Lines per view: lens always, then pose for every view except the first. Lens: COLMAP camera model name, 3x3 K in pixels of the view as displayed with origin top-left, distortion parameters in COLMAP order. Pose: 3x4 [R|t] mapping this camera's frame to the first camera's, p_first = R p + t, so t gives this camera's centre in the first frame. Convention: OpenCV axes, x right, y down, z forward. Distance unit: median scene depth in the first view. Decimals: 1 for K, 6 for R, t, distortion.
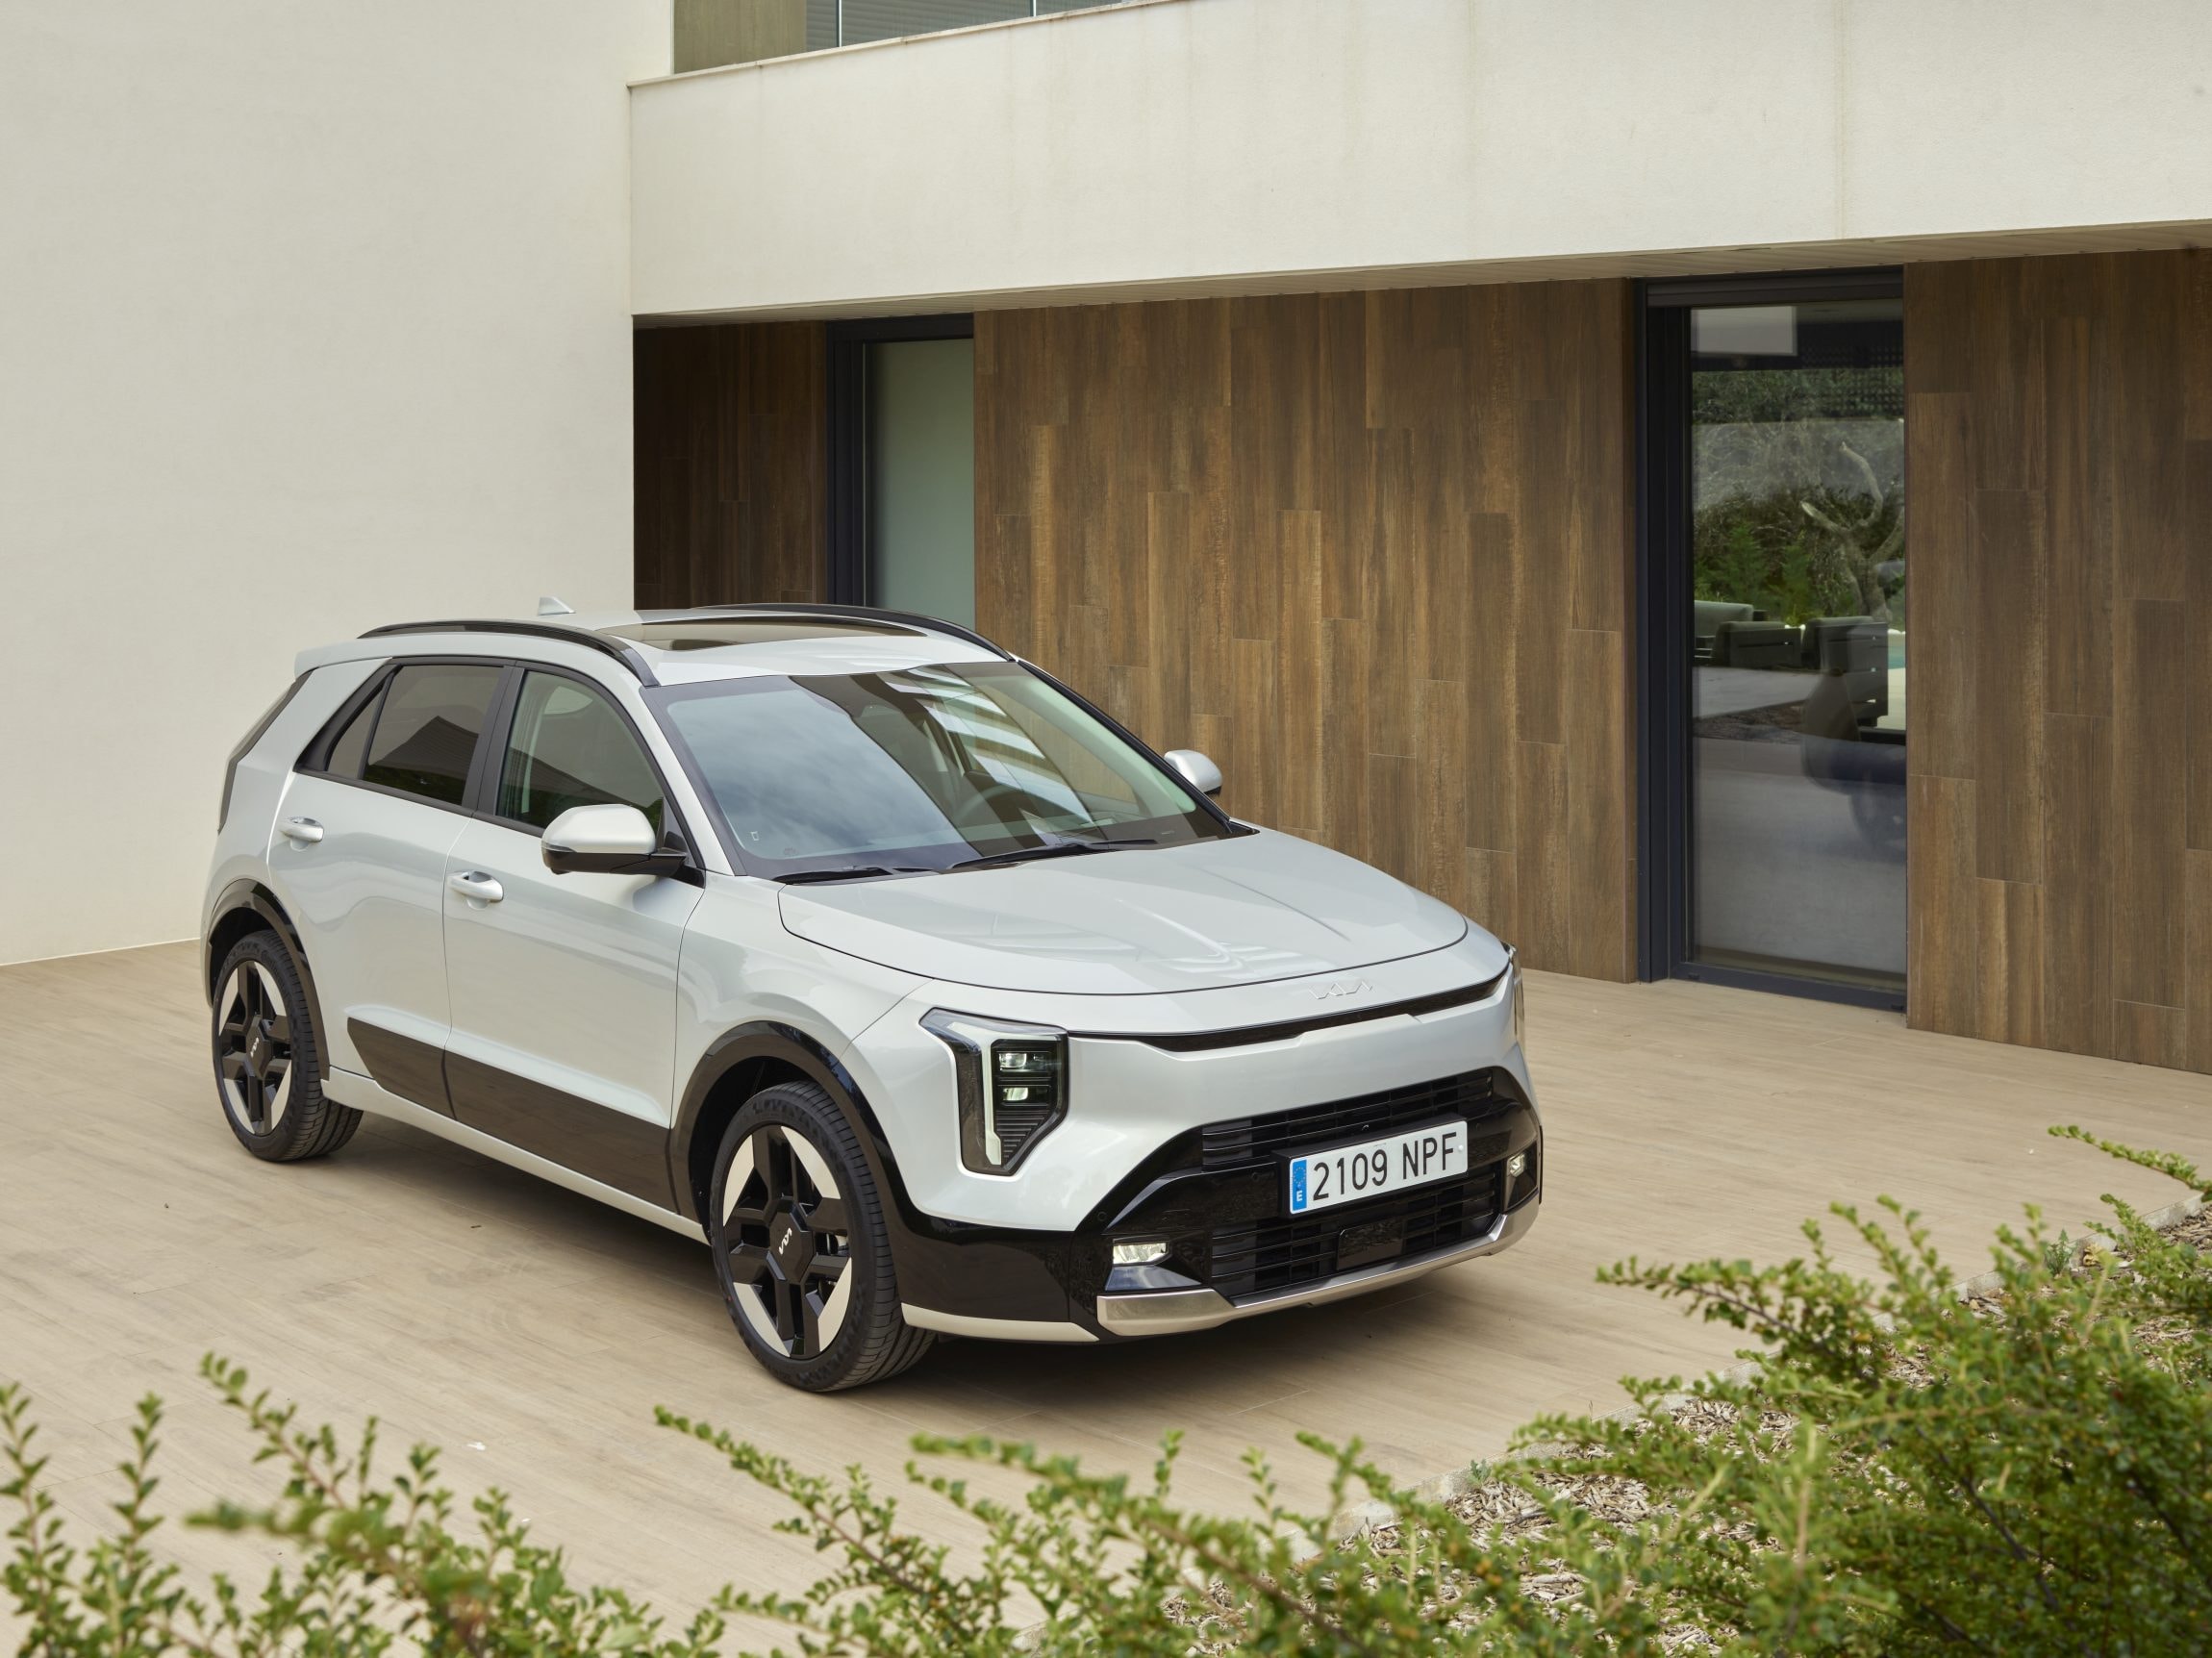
lens RADIAL K [[3086.9, 0, 1119.6], [0, 3086.9, 433.9], [0, 0, 1]] dist [-0.024179, -0.068388]
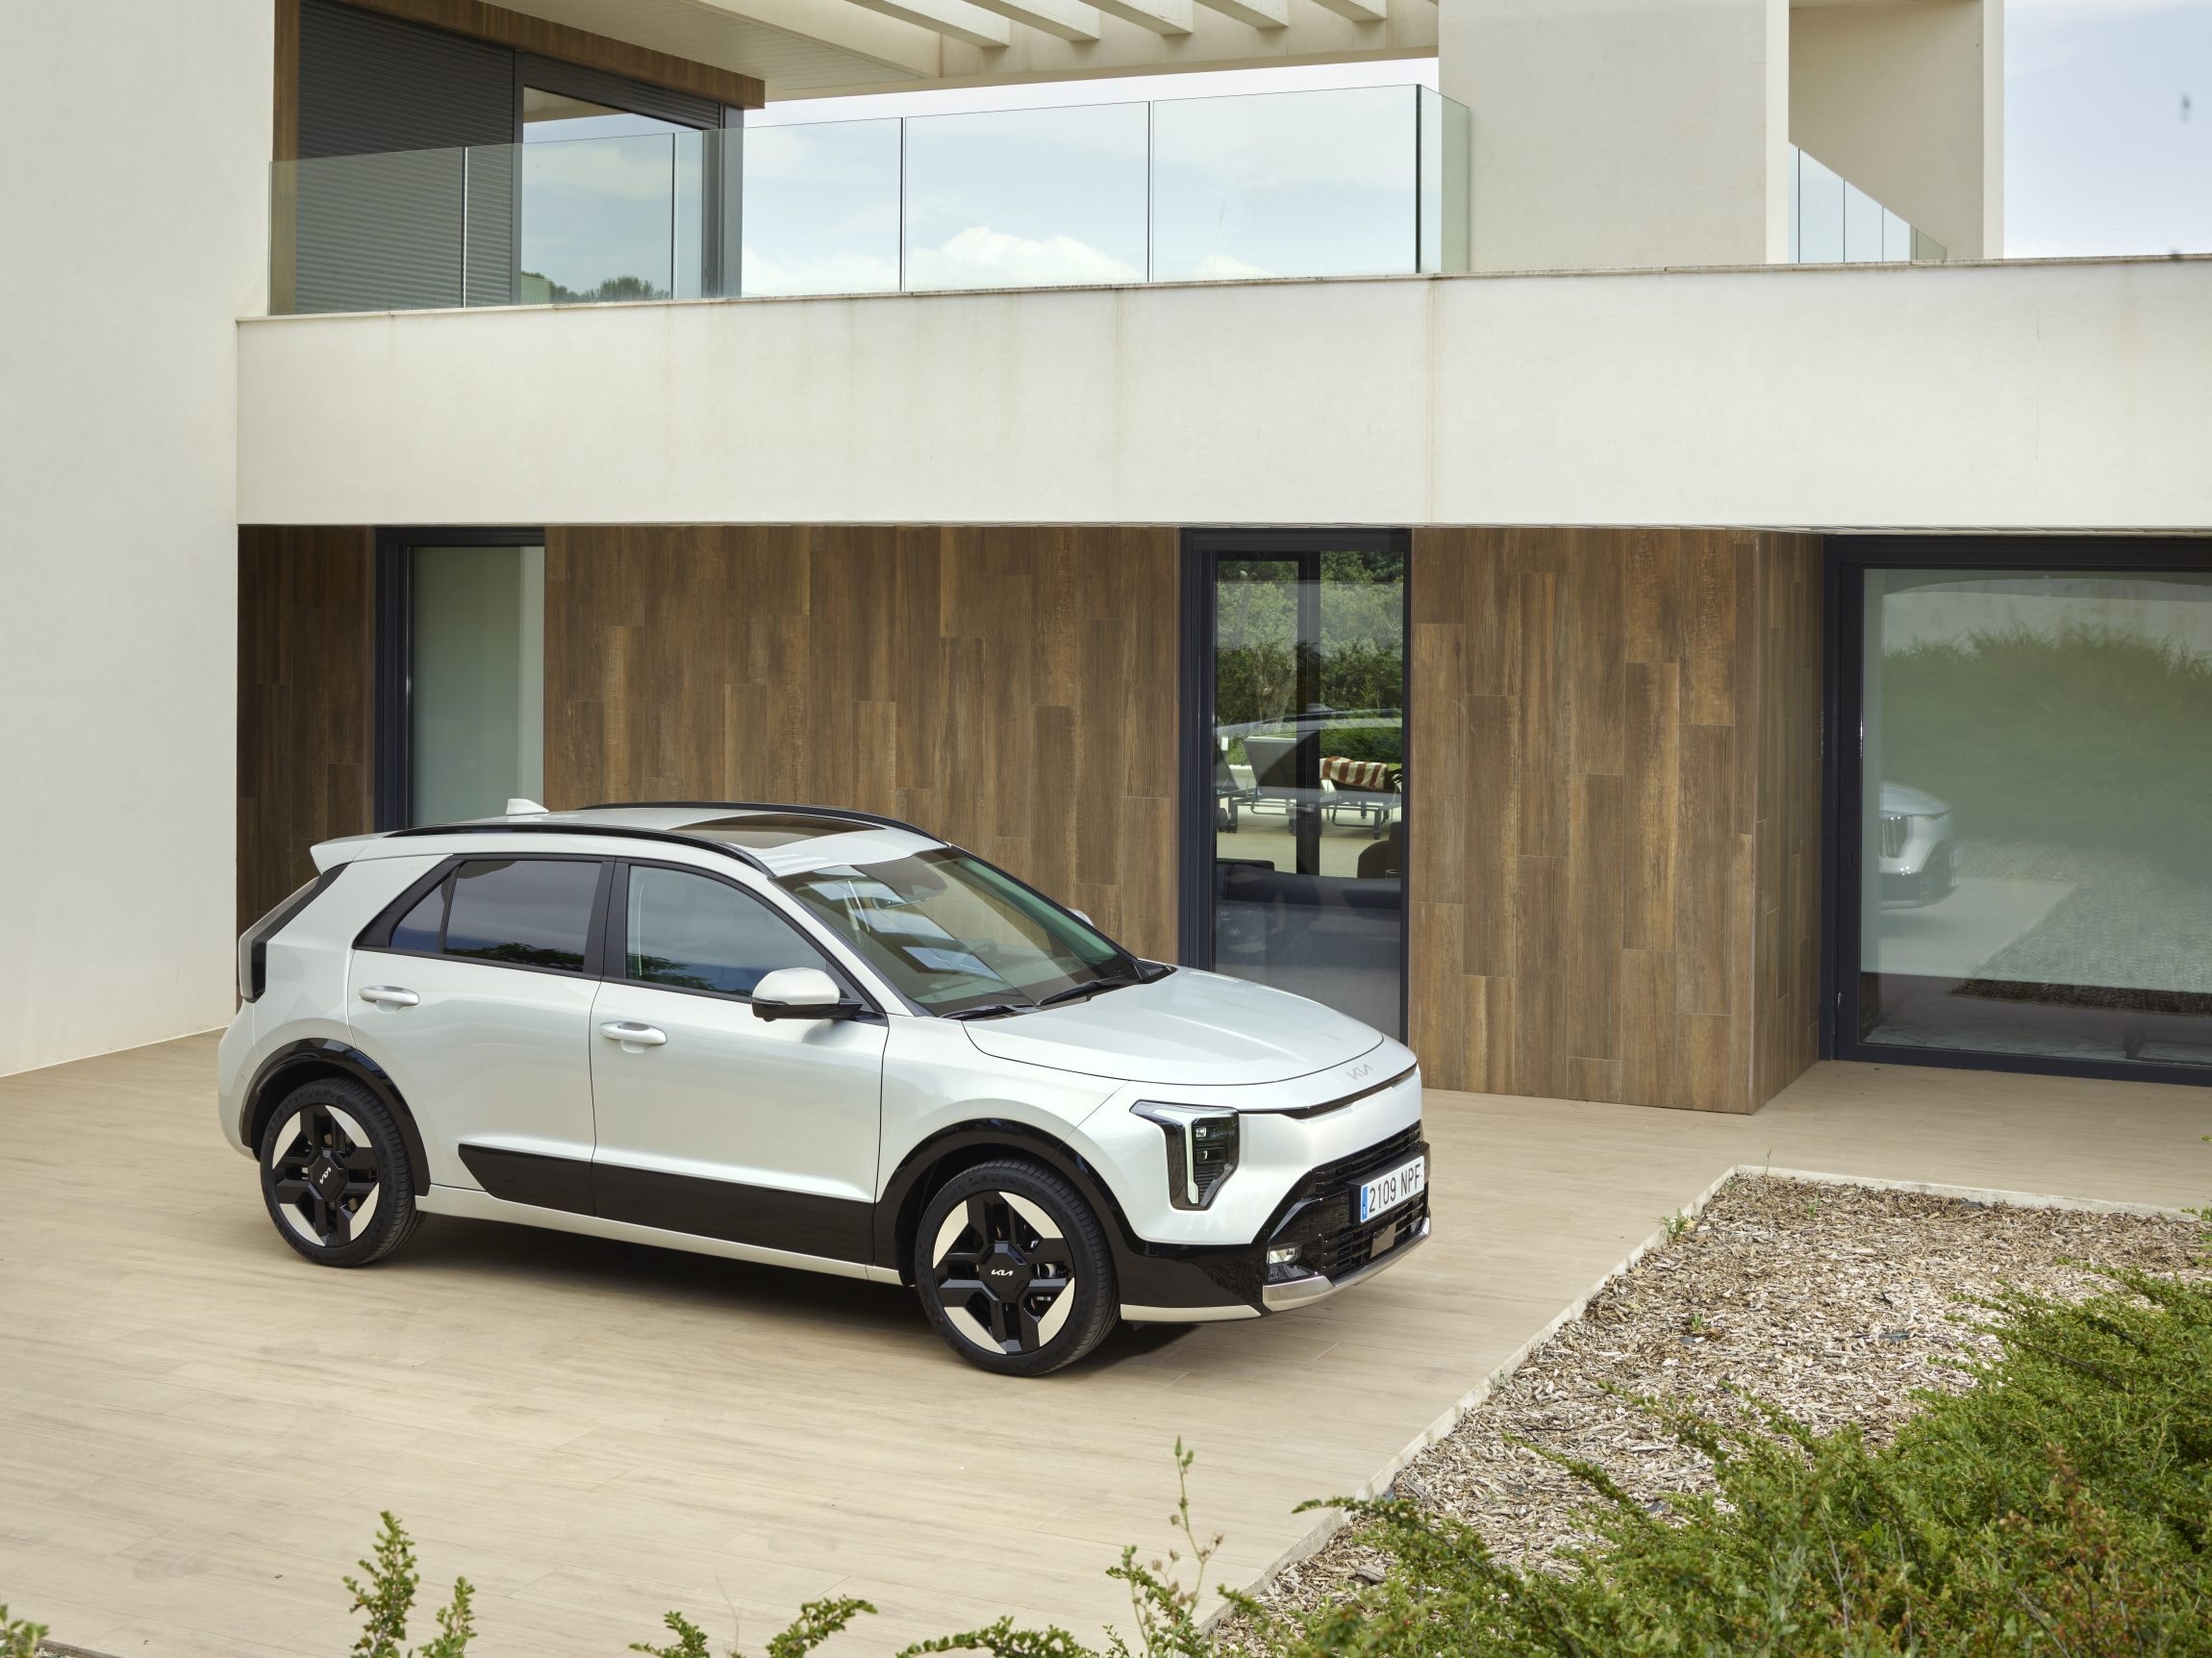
lens RADIAL K [[3036.1, 0, 1103.0], [0, 3036.1, 493.5], [0, 0, 1]] dist [-0.077090, 0.061106]
pose [[0.924156, 0.015938, 0.381683, -0.351804], [-0.010432, 0.999810, -0.016491, -0.042947], [-0.381873, 0.011258, 0.924146, -0.177983]]
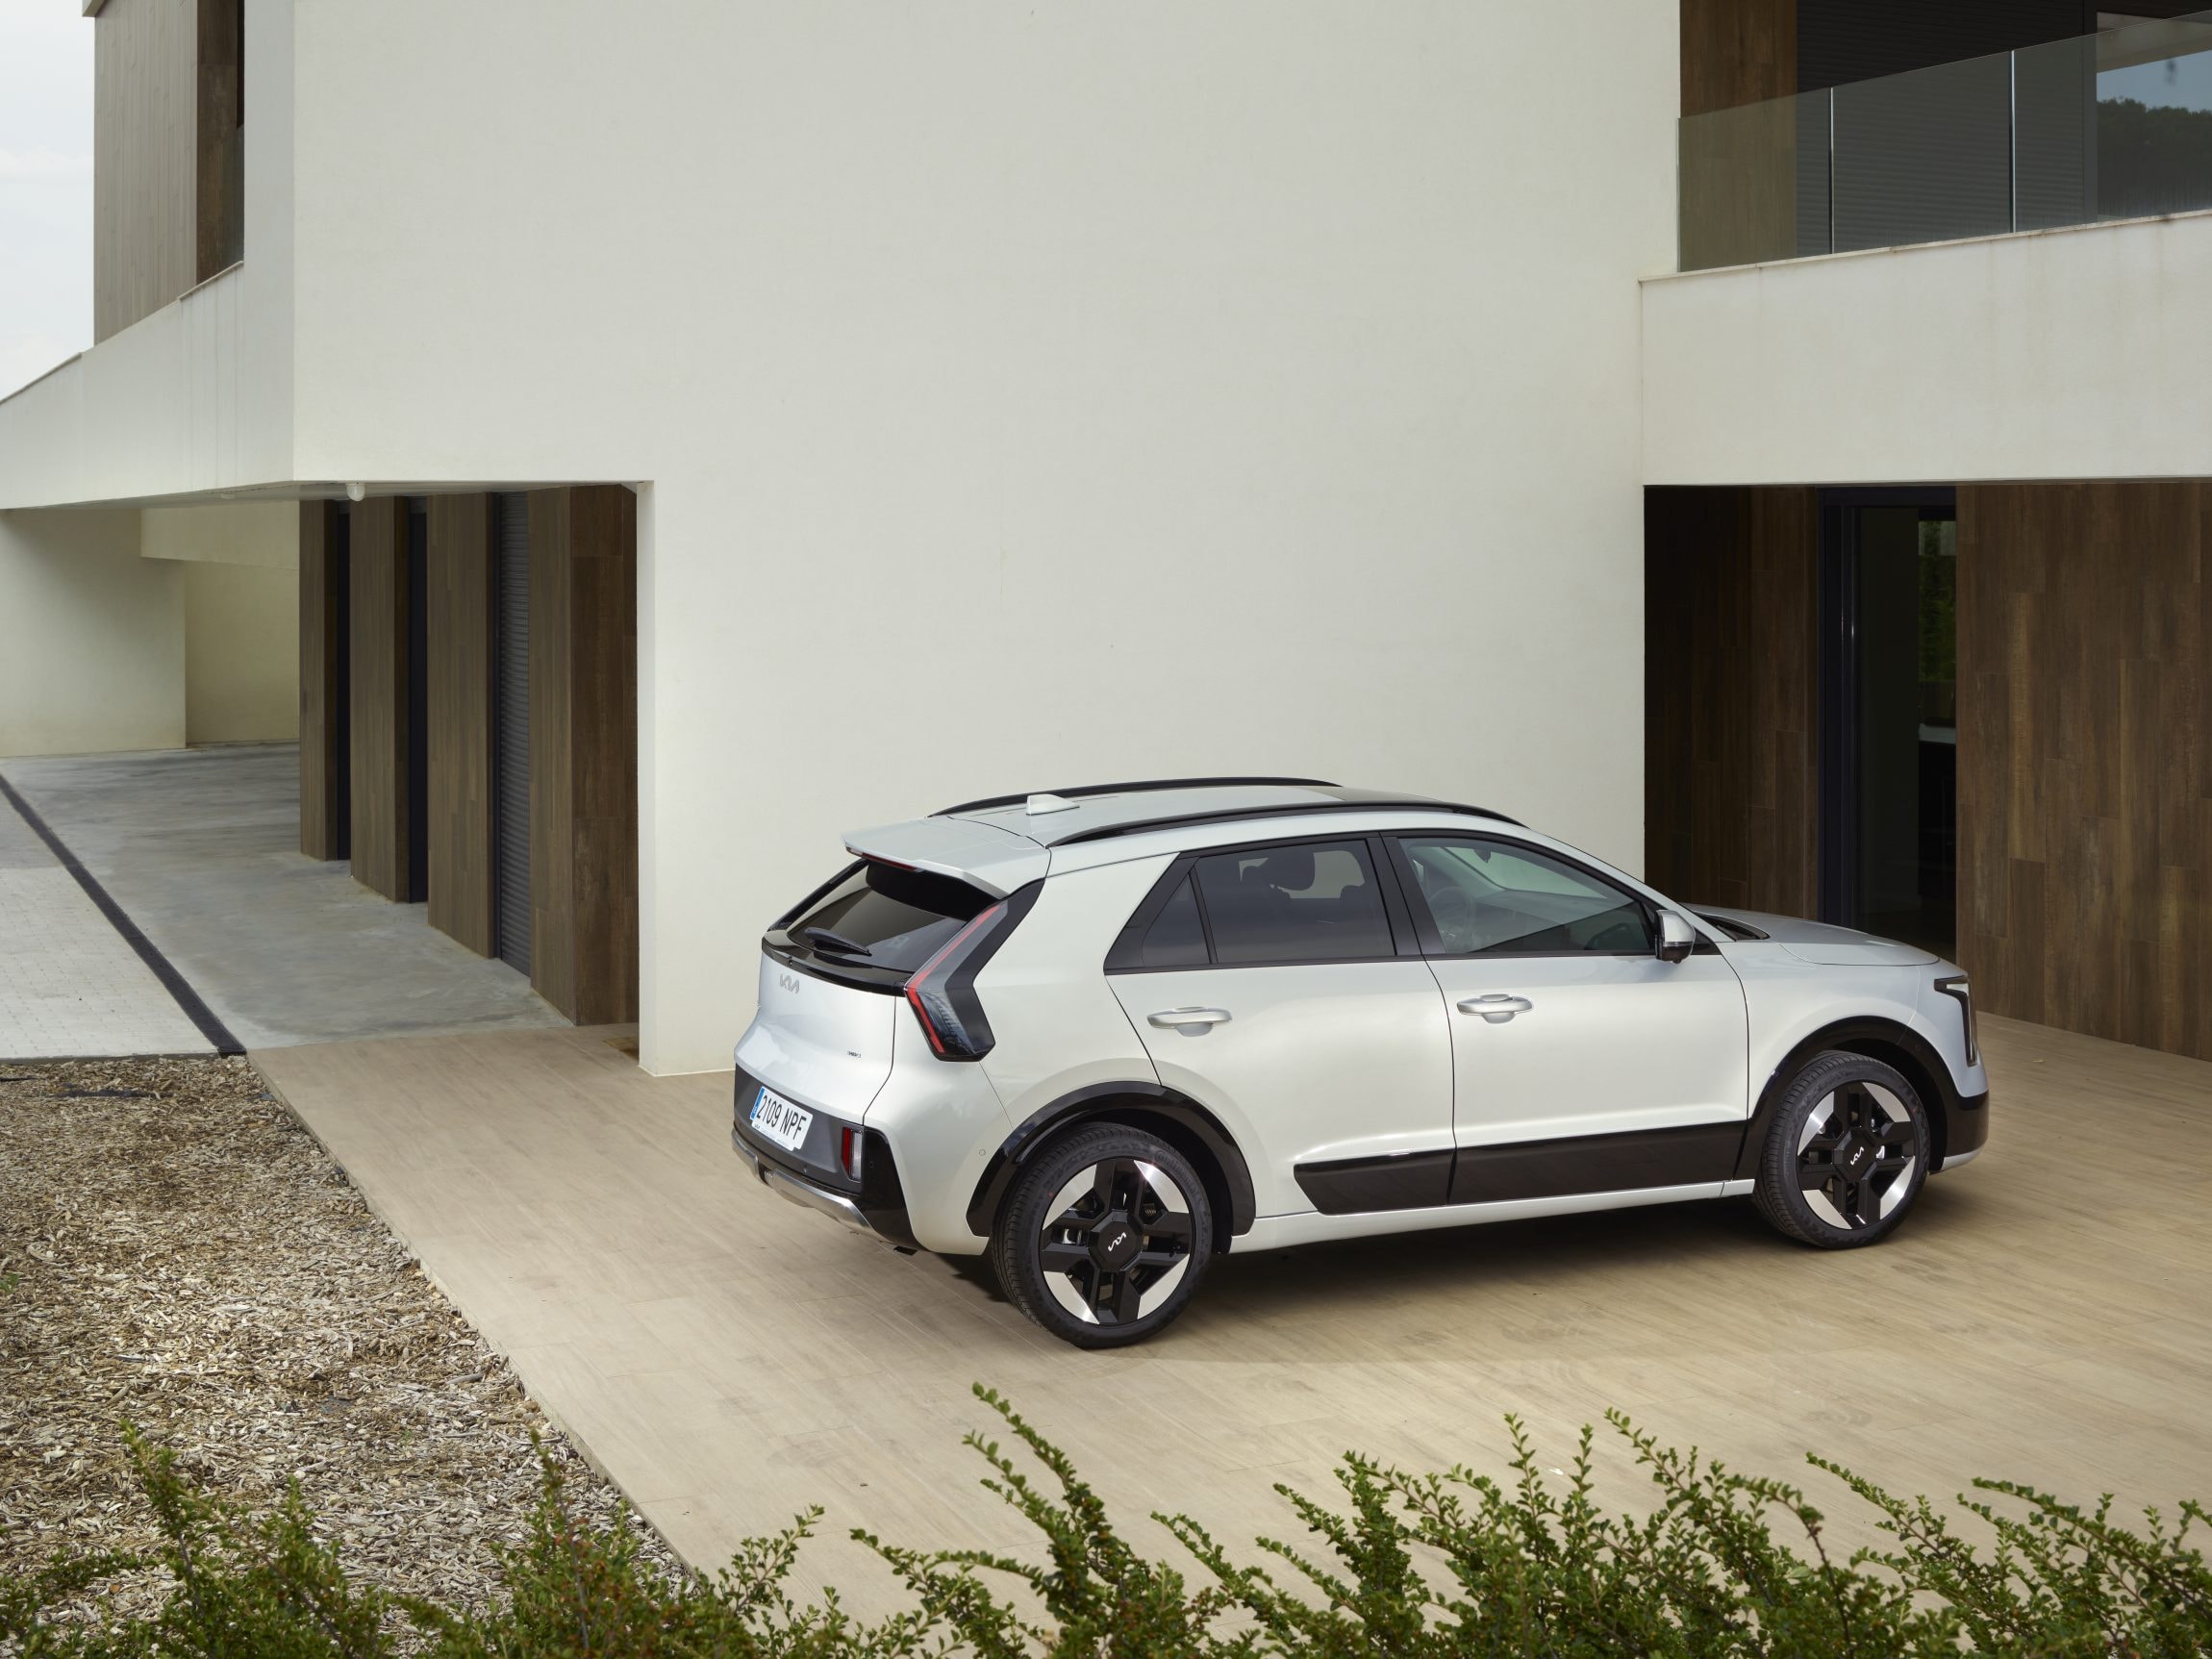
lens RADIAL K [[3036.2, 0, 1103.0], [0, 3036.2, 494.0], [0, 0, 1]] dist [-0.077090, 0.061106]
pose [[0.949531, 0.005821, -0.313619, 0.001305], [-0.006199, 0.999981, -0.000208, -0.041896], [0.313612, 0.002141, 0.949549, -0.138037]]
